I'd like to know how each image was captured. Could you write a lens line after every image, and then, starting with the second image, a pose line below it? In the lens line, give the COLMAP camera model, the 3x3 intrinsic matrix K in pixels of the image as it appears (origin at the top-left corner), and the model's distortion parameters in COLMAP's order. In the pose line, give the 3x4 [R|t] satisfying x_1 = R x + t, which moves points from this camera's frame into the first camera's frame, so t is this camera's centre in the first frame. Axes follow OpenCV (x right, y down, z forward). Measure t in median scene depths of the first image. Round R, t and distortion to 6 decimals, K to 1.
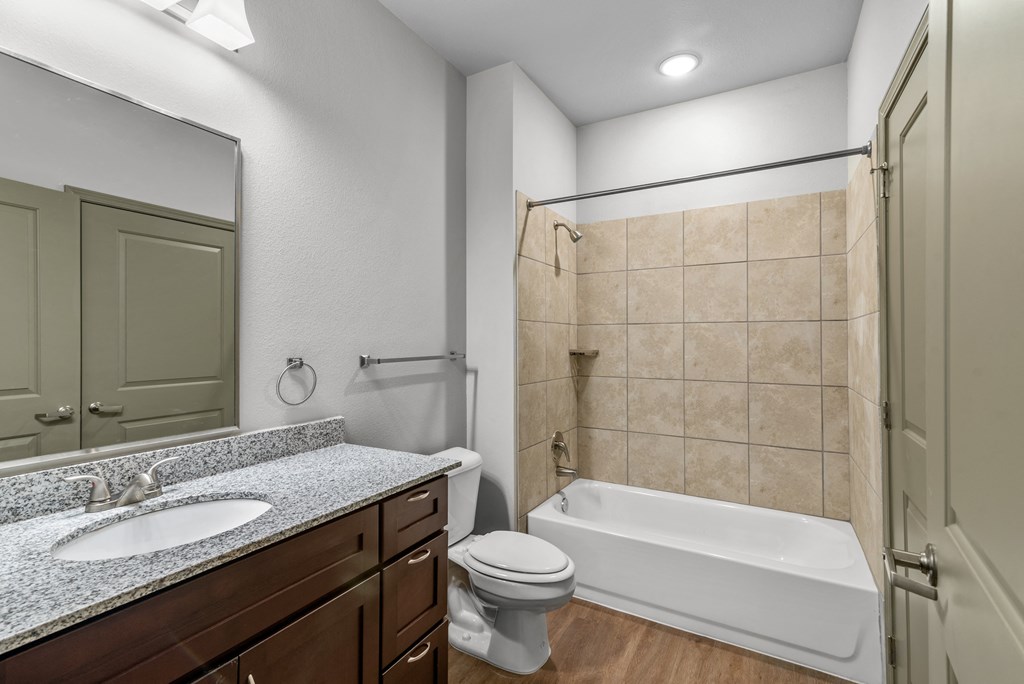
lens RADIAL K [[460.7, 0, 507.3], [0, 460.7, 341.2], [0, 0, 1]] dist [0.011238, -0.000295]
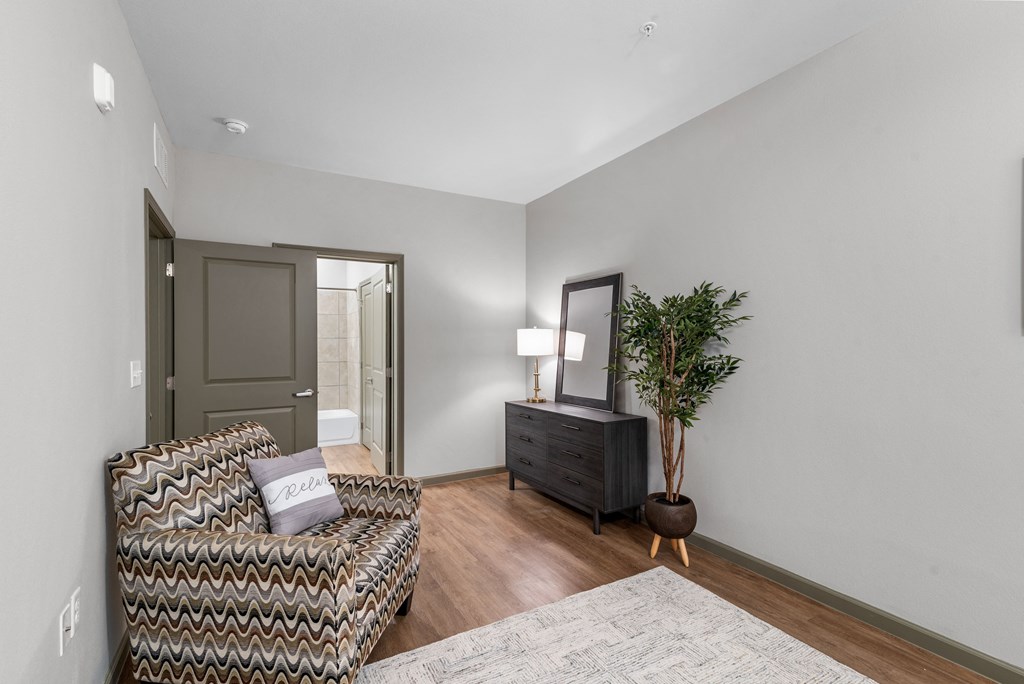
lens RADIAL K [[460.7, 0, 507.3], [0, 460.7, 341.2], [0, 0, 1]] dist [0.011238, -0.000295]
pose [[0.506734, 0.005055, 0.862088, -1.203560], [0.001386, 0.999977, -0.006678, -0.007879], [-0.862101, 0.004578, 0.506715, -1.277820]]
